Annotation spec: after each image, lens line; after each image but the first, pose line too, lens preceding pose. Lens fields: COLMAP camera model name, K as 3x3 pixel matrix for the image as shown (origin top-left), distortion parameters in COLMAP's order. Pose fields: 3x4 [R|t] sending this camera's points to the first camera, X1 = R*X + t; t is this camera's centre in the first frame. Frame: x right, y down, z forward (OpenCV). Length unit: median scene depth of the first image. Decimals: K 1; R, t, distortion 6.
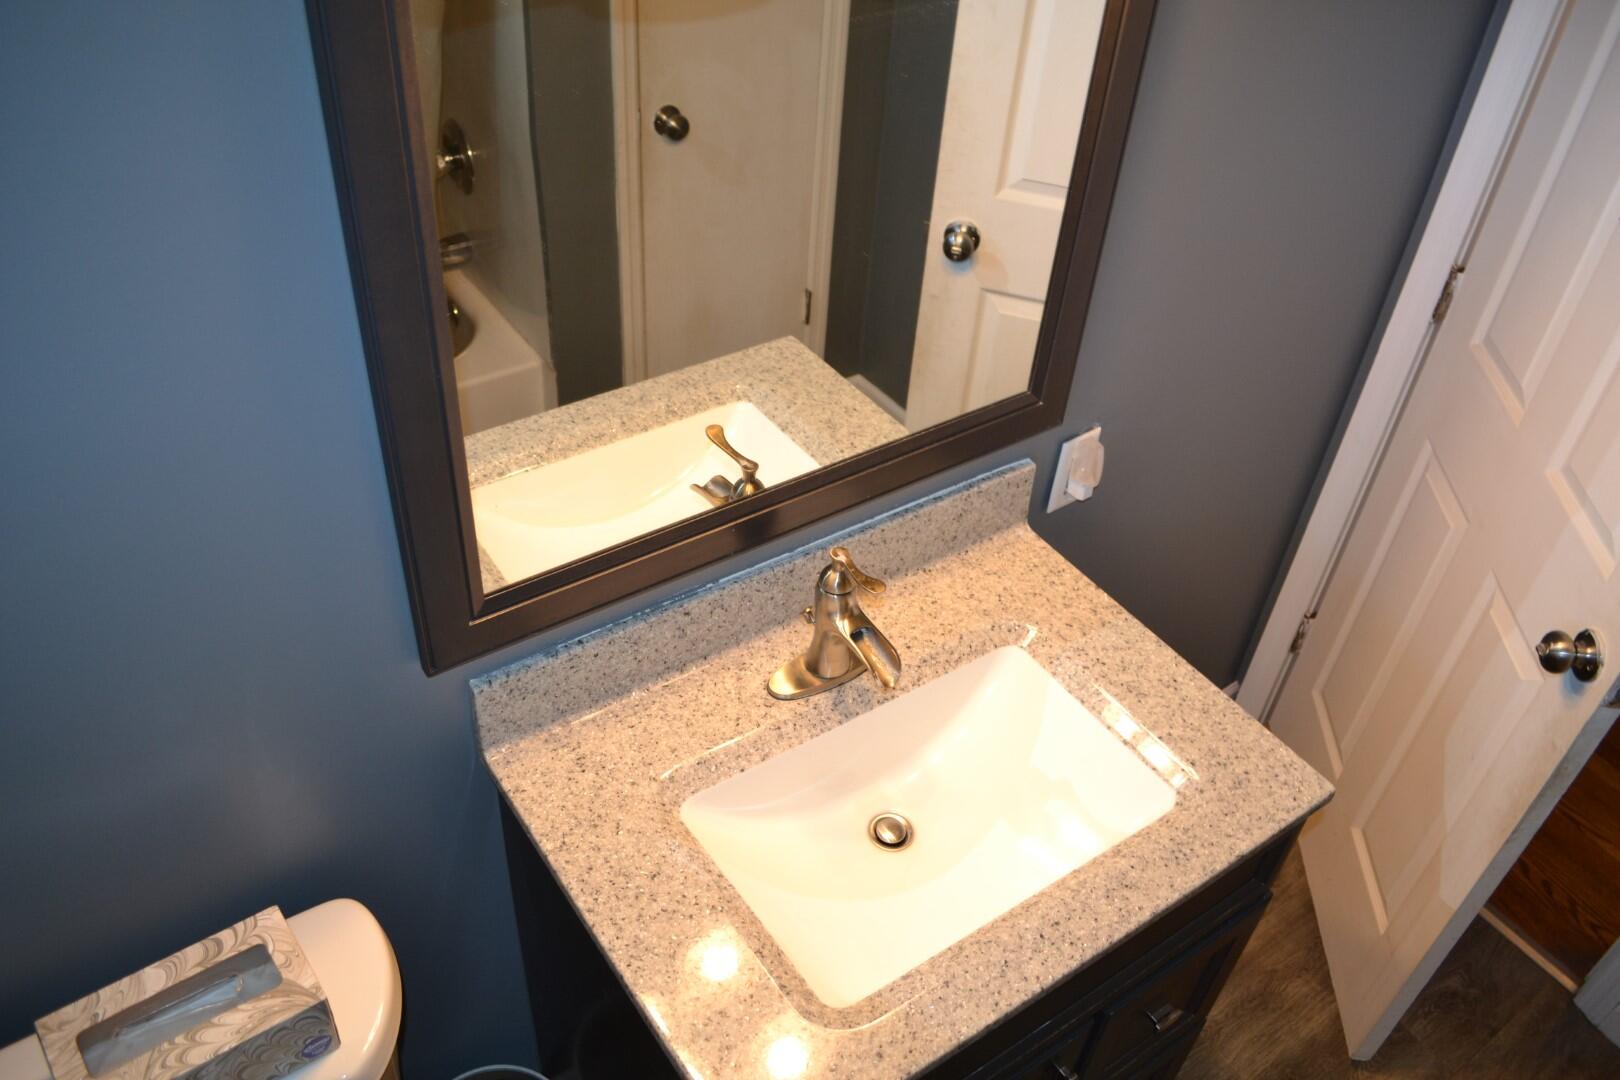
lens RADIAL K [[1312.5, 0, 810.0], [0, 1312.5, 540.0], [0, 0, 1]] dist [-0.076309, 0.006754]
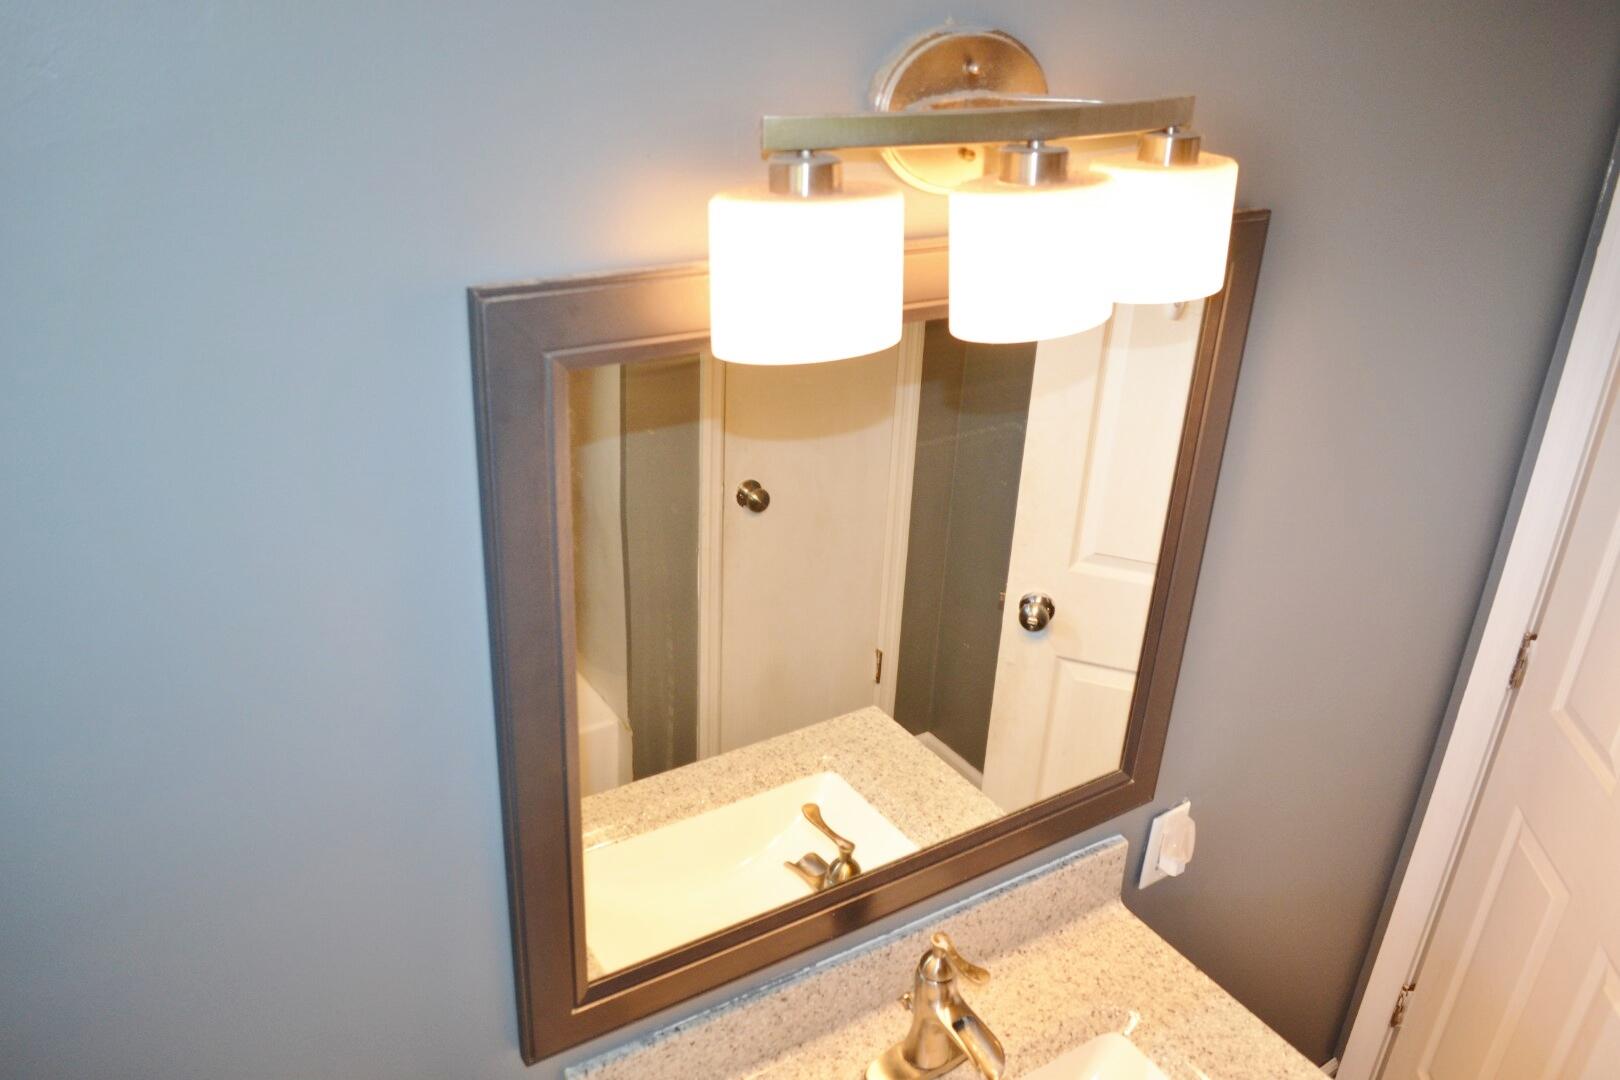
lens RADIAL K [[1312.5, 0, 810.0], [0, 1312.5, 540.0], [0, 0, 1]] dist [-0.076309, 0.006754]
pose [[0.999264, -0.000754, -0.038347, -0.032368], [-0.009085, 0.966700, -0.255750, -0.024540], [0.037263, 0.255910, 0.965982, -0.026394]]
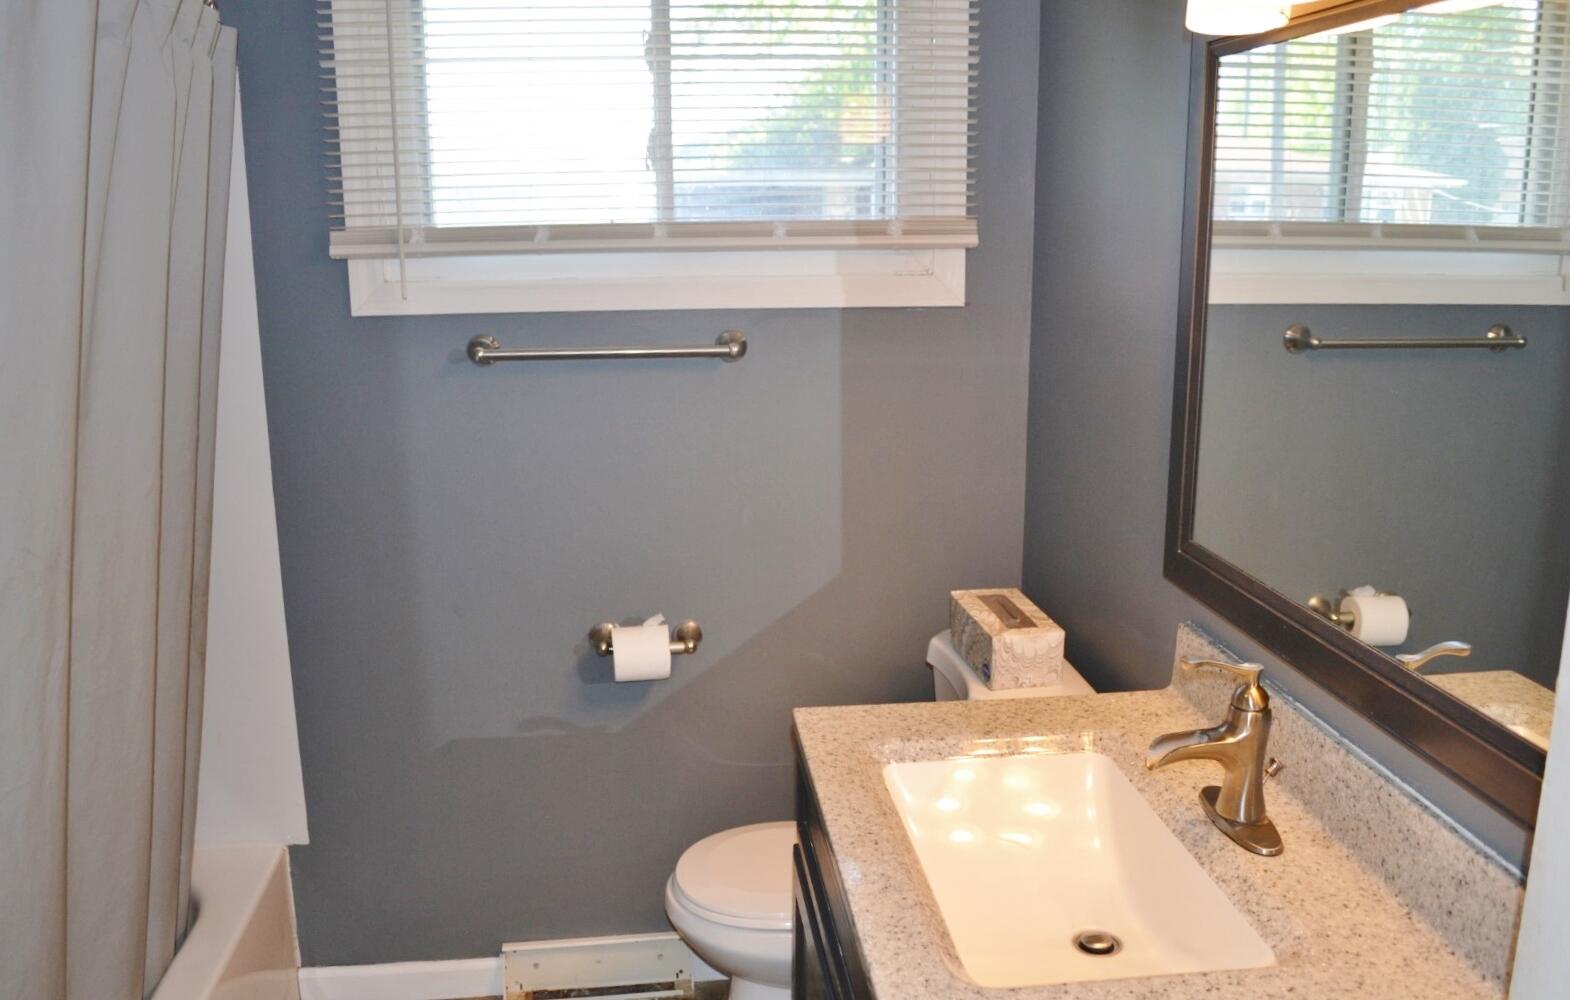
lens RADIAL K [[1299.0, 0, 785.0], [0, 1299.0, 500.0], [0, 0, 1]] dist [-0.068337, -0.000229]
pose [[-0.473710, 0.128950, -0.871189, 0.861408], [-0.595976, 0.681366, 0.424916, -0.233975], [0.648391, 0.720495, -0.245919, 0.784894]]
